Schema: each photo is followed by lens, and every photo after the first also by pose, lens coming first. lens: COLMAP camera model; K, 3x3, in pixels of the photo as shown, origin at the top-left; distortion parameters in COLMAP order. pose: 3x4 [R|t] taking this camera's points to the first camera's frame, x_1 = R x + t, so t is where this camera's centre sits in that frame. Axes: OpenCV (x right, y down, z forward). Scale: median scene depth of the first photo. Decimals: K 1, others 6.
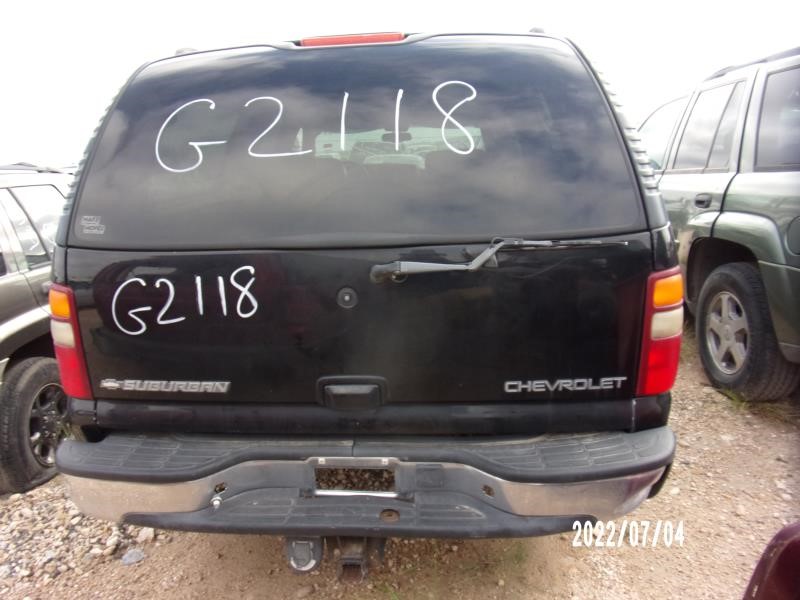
lens RADIAL K [[561.9, 0, 400.0], [0, 561.9, 300.0], [0, 0, 1]] dist [-0.006083, -0.001981]
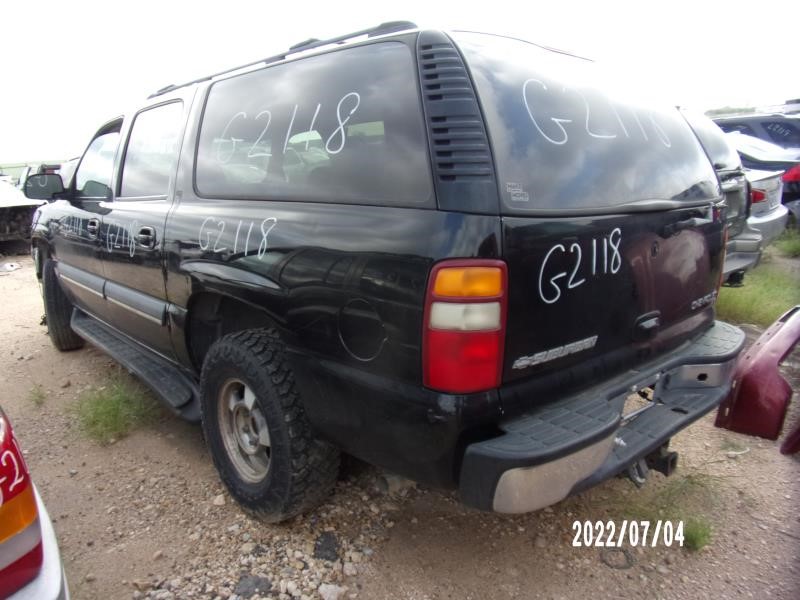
lens RADIAL K [[561.9, 0, 400.0], [0, 561.9, 300.0], [0, 0, 1]] dist [-0.006083, -0.001981]
pose [[0.690861, -0.114429, 0.713875, -1.382558], [0.156113, 0.987713, 0.007243, 0.007878], [-0.705932, 0.106441, 0.700236, 0.498286]]
